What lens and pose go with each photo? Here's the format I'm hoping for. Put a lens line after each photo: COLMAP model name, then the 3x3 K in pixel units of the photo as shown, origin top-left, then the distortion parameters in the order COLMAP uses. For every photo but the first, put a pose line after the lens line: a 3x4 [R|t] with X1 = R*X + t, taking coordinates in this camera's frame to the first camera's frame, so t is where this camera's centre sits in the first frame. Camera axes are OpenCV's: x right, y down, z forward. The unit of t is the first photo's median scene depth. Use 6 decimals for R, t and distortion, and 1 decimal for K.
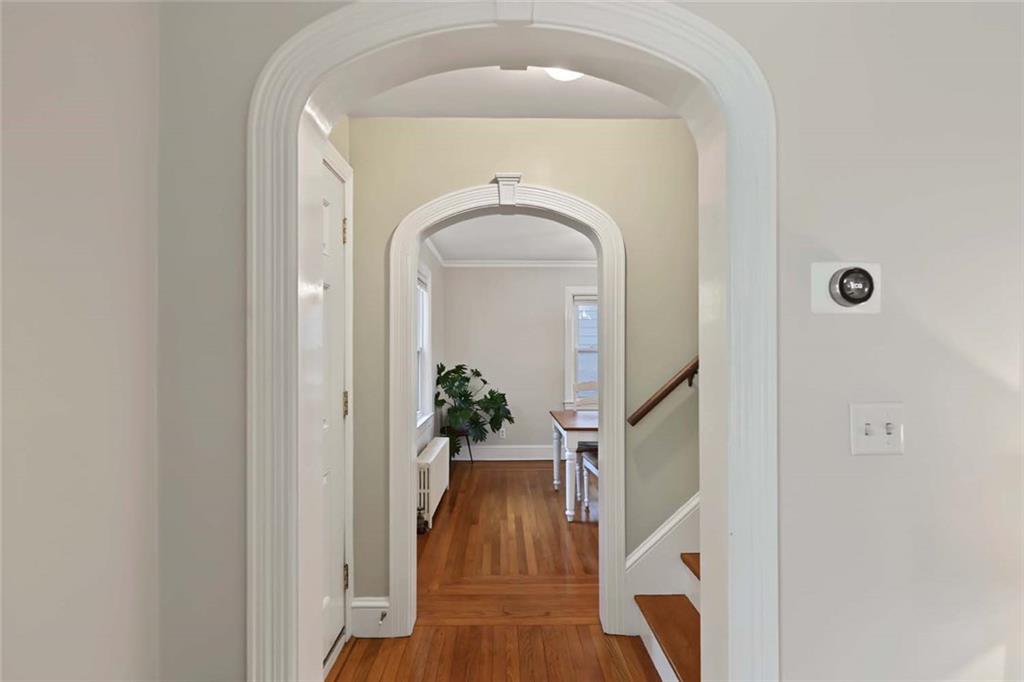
lens RADIAL K [[462.2, 0, 515.4], [0, 462.2, 345.0], [0, 0, 1]] dist [-0.001745, -0.000336]
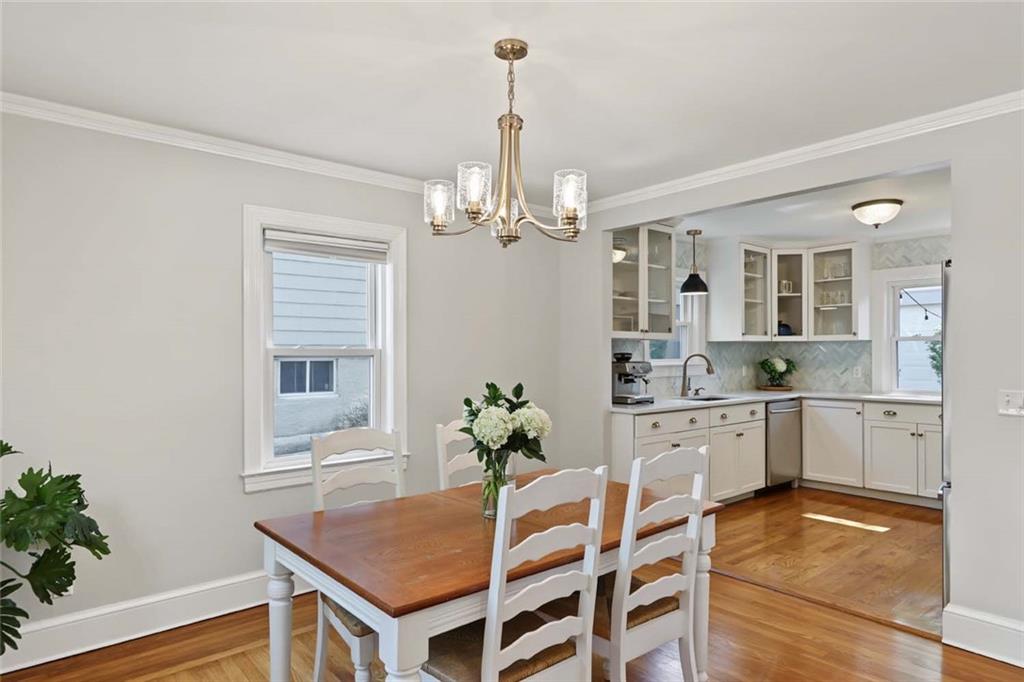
lens RADIAL K [[578.7, 0, 498.6], [0, 578.7, 363.4], [0, 0, 1]] dist [-0.002562, -0.003498]
pose [[0.776924, -0.007700, 0.629547, -0.050220], [-0.003502, 0.999857, 0.016550, 0.011338], [-0.629585, -0.015063, 0.776786, 0.456976]]
